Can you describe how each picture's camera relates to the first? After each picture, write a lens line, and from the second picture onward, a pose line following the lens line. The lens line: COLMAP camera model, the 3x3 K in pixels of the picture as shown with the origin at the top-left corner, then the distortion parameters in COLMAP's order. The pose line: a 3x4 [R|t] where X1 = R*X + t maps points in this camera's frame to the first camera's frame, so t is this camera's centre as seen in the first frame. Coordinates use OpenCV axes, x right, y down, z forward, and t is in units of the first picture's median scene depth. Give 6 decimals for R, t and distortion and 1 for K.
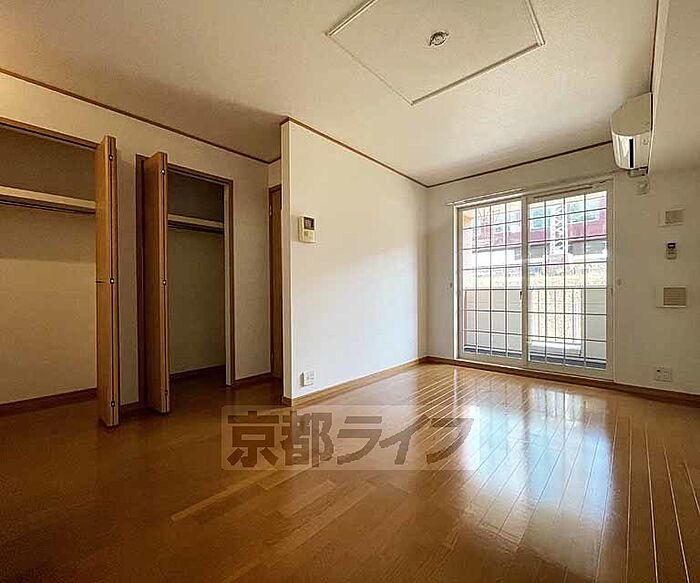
lens RADIAL K [[311.3, 0, 350.0], [0, 311.3, 291.5], [0, 0, 1]] dist [-0.000162, 0.000009]
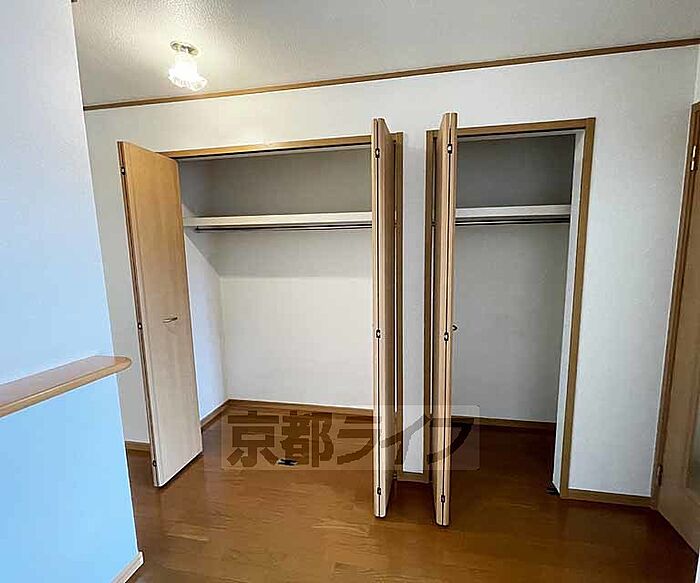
lens RADIAL K [[305.4, 0, 349.5], [0, 305.4, 298.9], [0, 0, 1]] dist [-0.000618, -0.000148]
pose [[0.533412, 0.106805, -0.839085, -0.182199], [0.010355, 0.991097, 0.132737, -0.168170], [0.845792, -0.079493, 0.527558, 0.476153]]
